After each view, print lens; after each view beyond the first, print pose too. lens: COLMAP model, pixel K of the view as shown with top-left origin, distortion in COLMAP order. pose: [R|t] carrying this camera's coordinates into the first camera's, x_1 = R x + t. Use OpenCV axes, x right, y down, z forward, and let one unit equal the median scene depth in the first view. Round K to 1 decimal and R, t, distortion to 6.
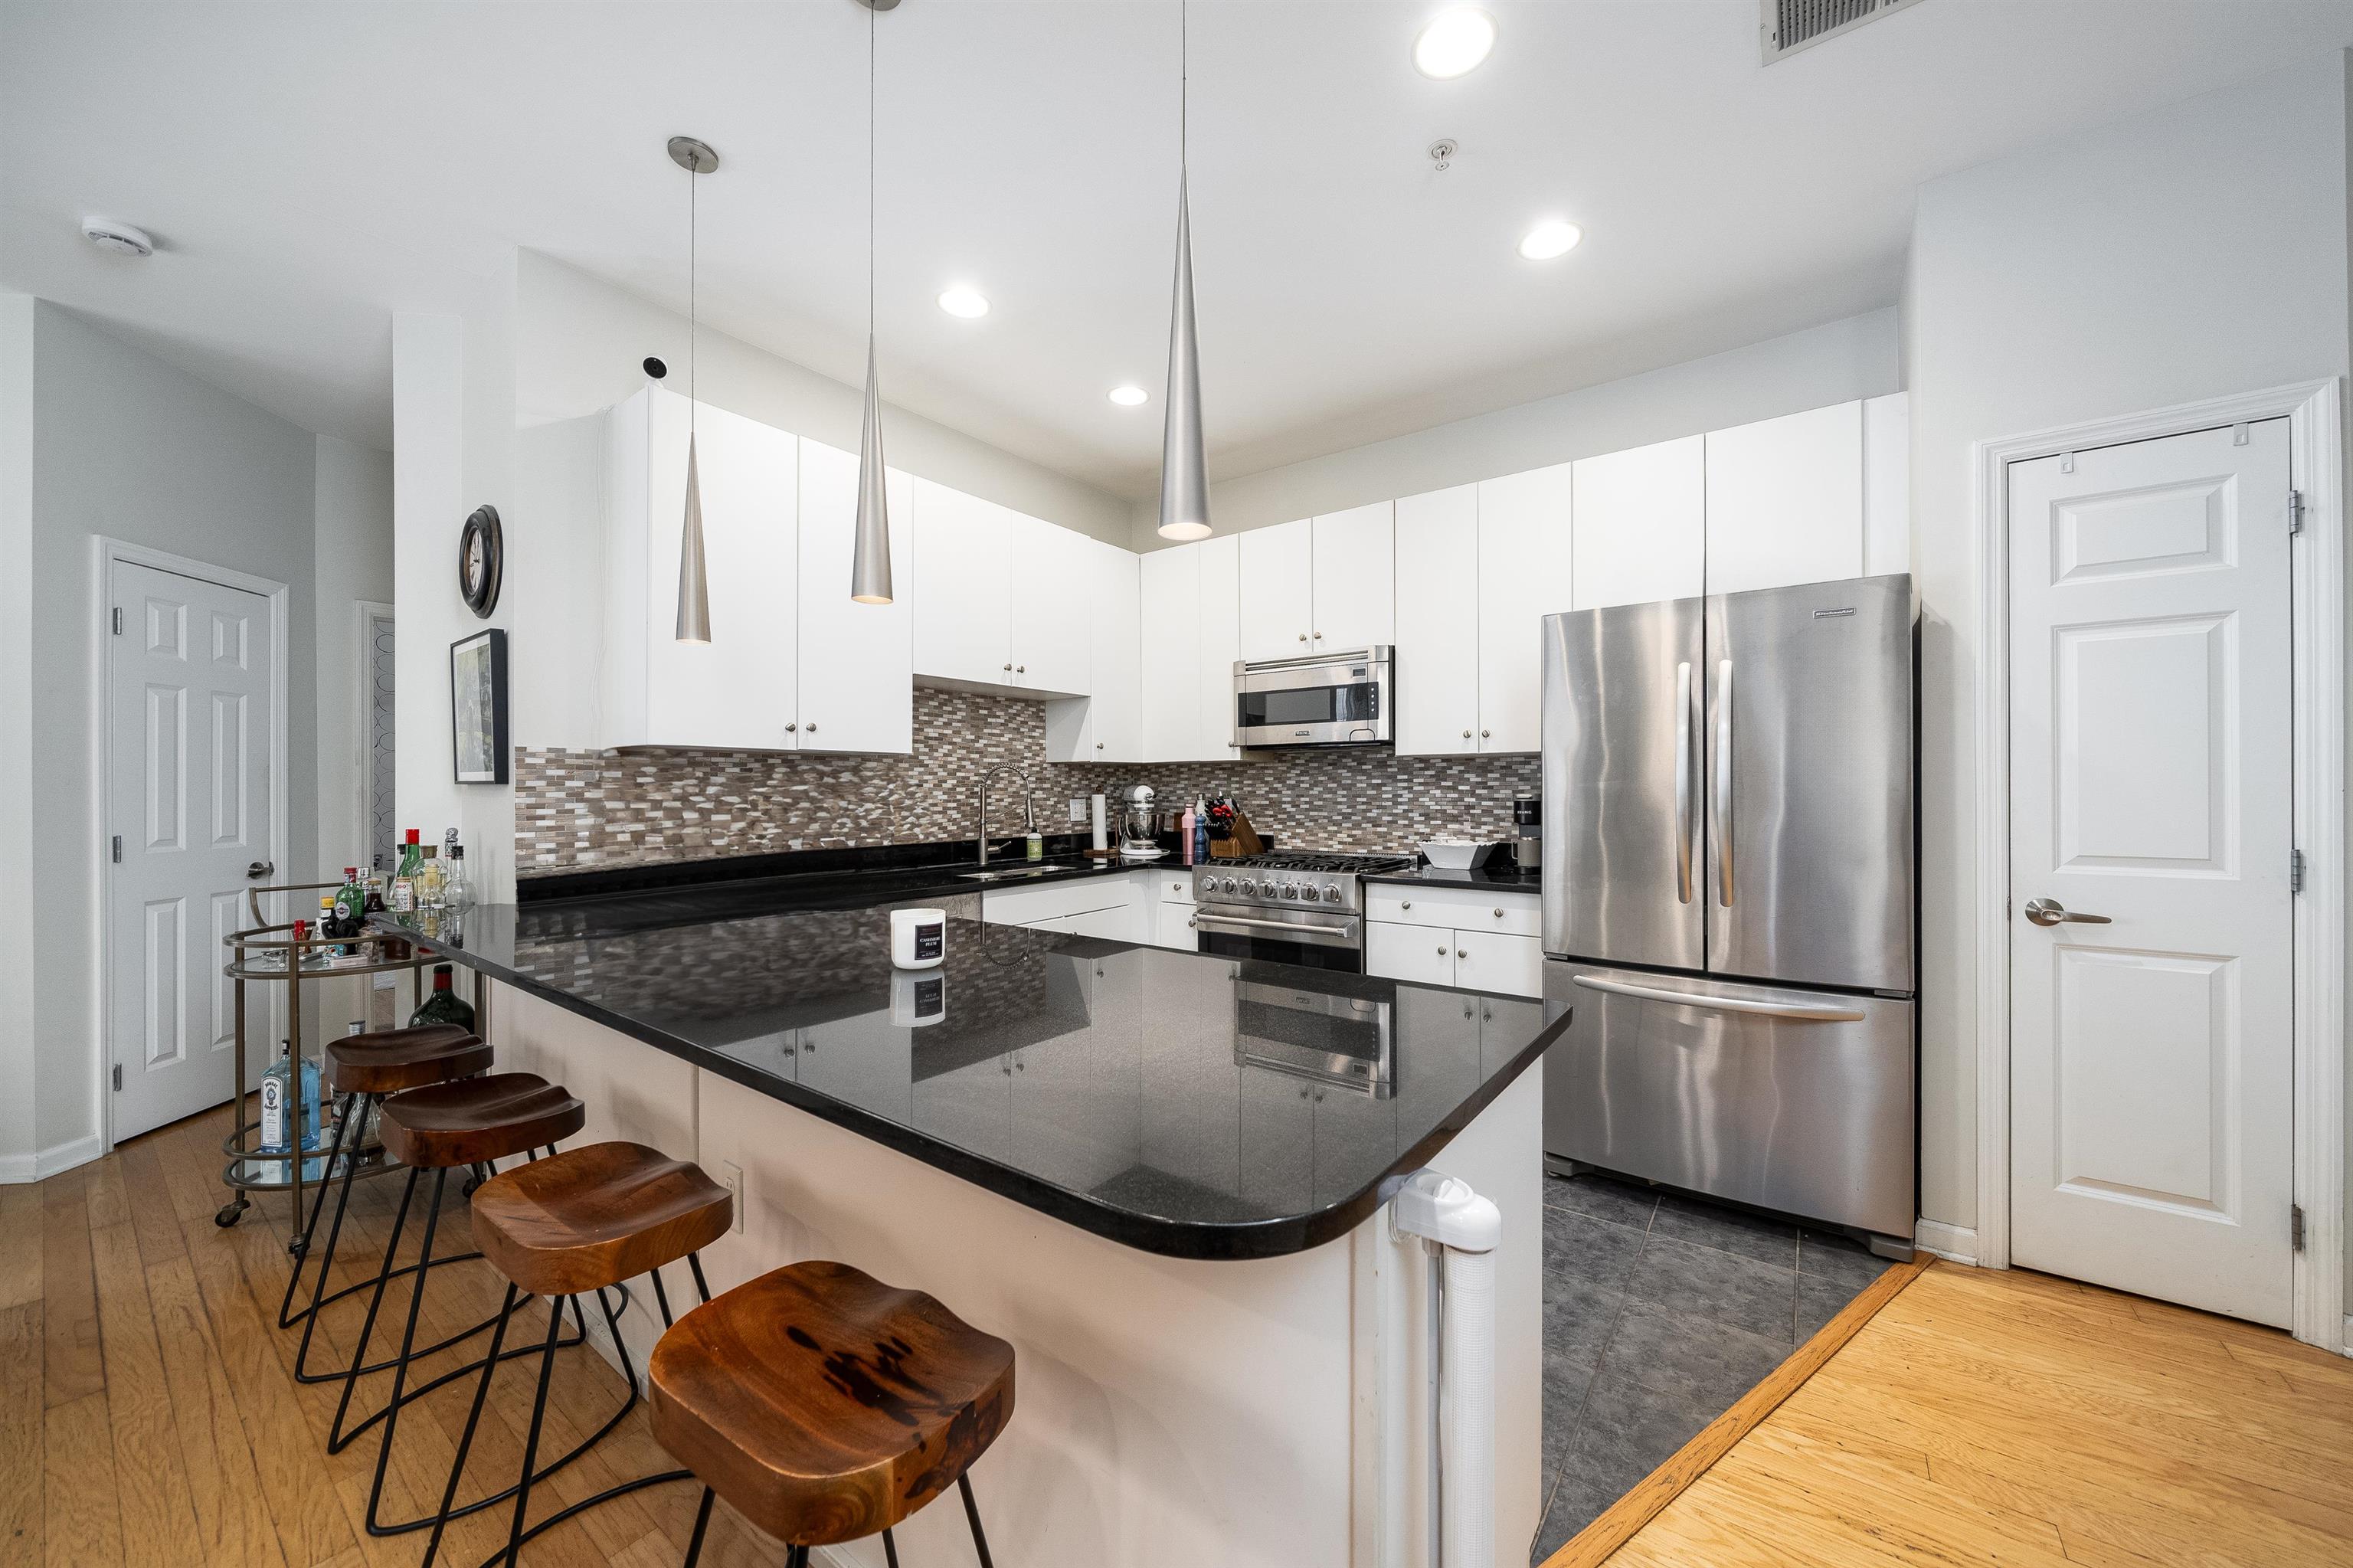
lens RADIAL K [[822.7, 0, 1270.9], [0, 822.7, 786.4], [0, 0, 1]] dist [-0.011829, -0.000387]
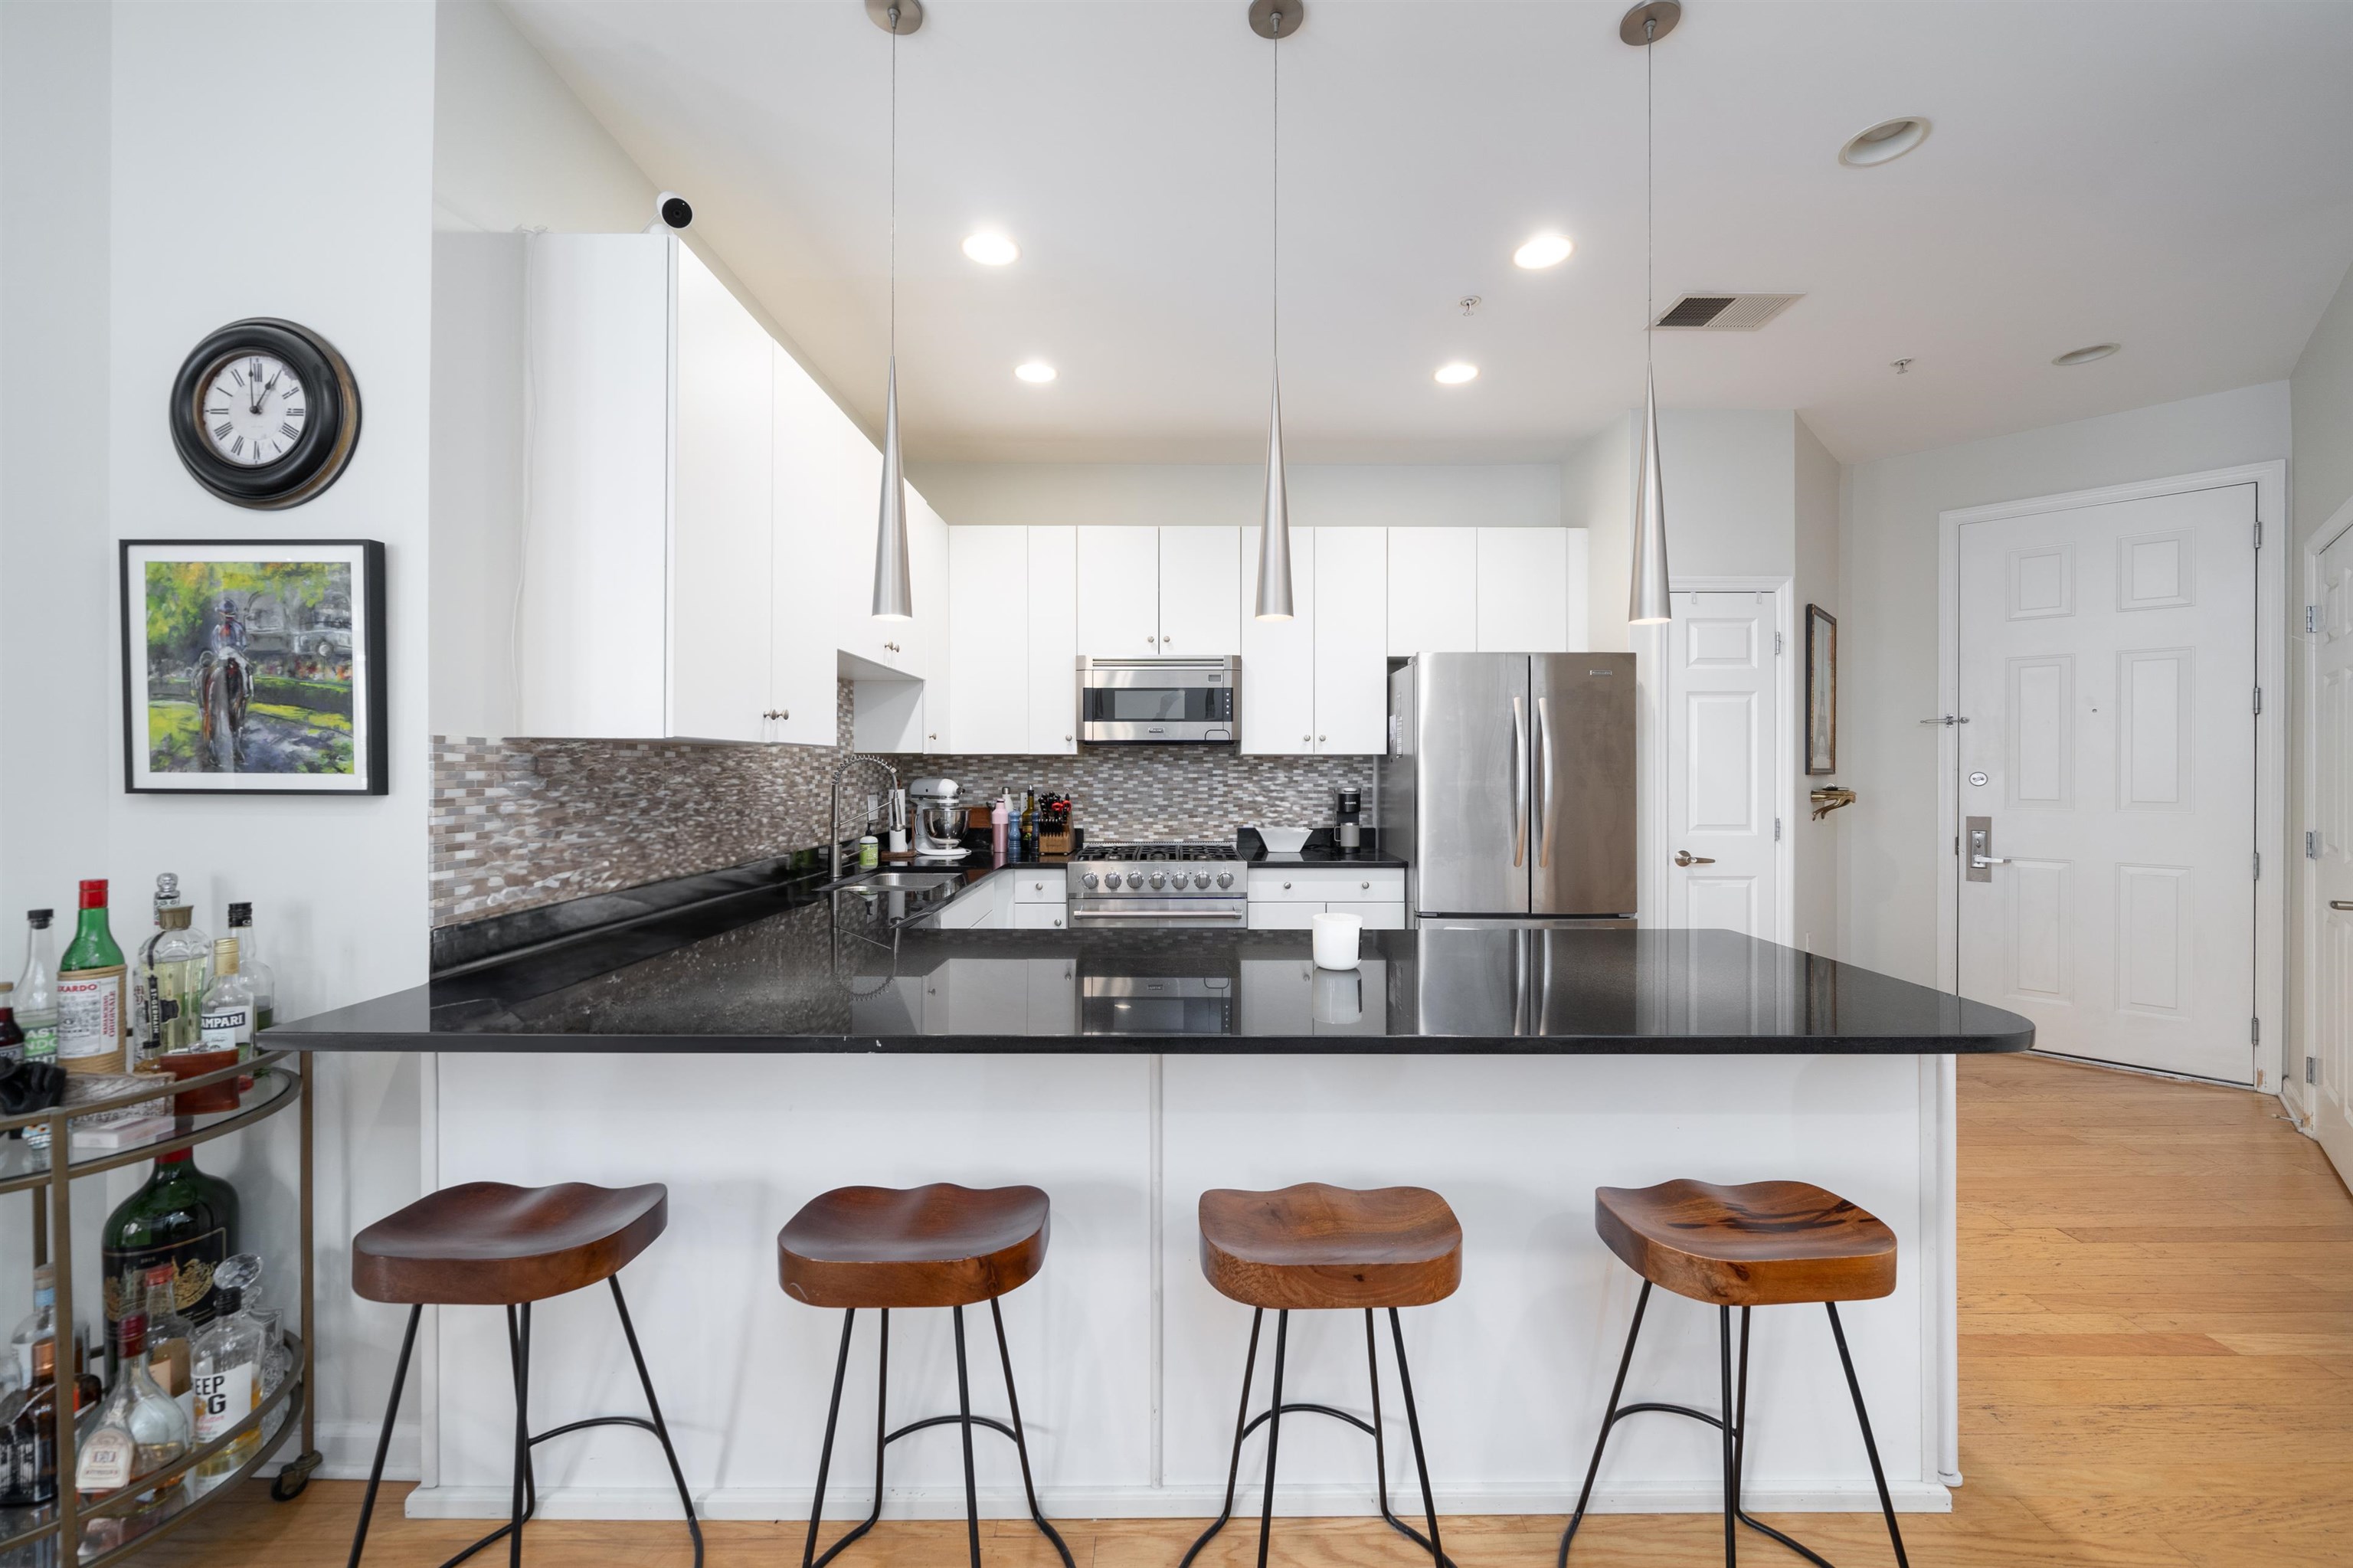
lens RADIAL K [[822.7, 0, 1233.0], [0, 822.7, 763.7], [0, 0, 1]] dist [-0.011829, -0.000387]
pose [[0.816169, 0.008639, 0.577749, -0.486986], [-0.006284, 0.999962, -0.006075, -0.016681], [-0.577779, 0.001328, 0.816192, 0.083193]]
